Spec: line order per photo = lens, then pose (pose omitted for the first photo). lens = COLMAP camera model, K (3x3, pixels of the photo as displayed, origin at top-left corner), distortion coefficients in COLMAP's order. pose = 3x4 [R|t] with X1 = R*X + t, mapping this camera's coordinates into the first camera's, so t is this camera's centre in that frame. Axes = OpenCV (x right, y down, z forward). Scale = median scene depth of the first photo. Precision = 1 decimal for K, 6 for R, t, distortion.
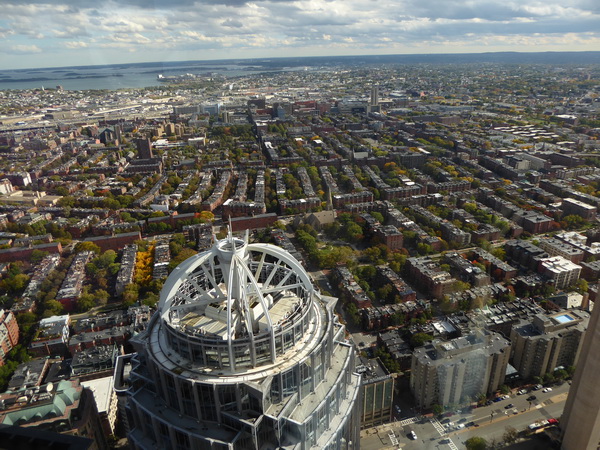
lens RADIAL K [[414.3, 0, 296.7], [0, 414.3, 225.0], [0, 0, 1]] dist [-0.034146, 0.003886]
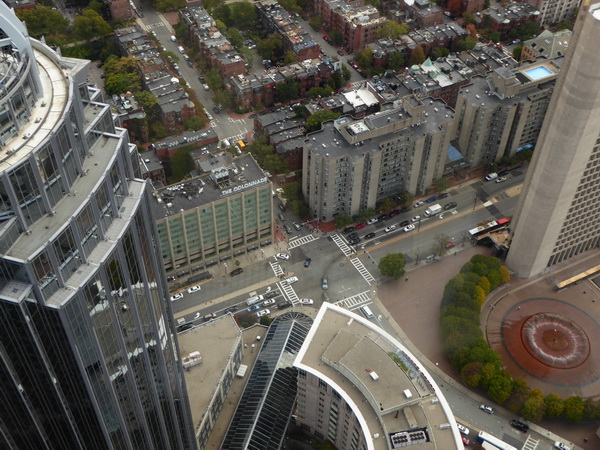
lens RADIAL K [[698.2, 0, 300.7], [0, 698.2, 224.5], [0, 0, 1]] dist [-0.016709, 0.000000]
pose [[0.979841, -0.104753, 0.170113, 0.229334], [0.029723, 0.918469, 0.394374, 0.011909], [-0.197556, -0.381367, 0.903068, -0.044774]]
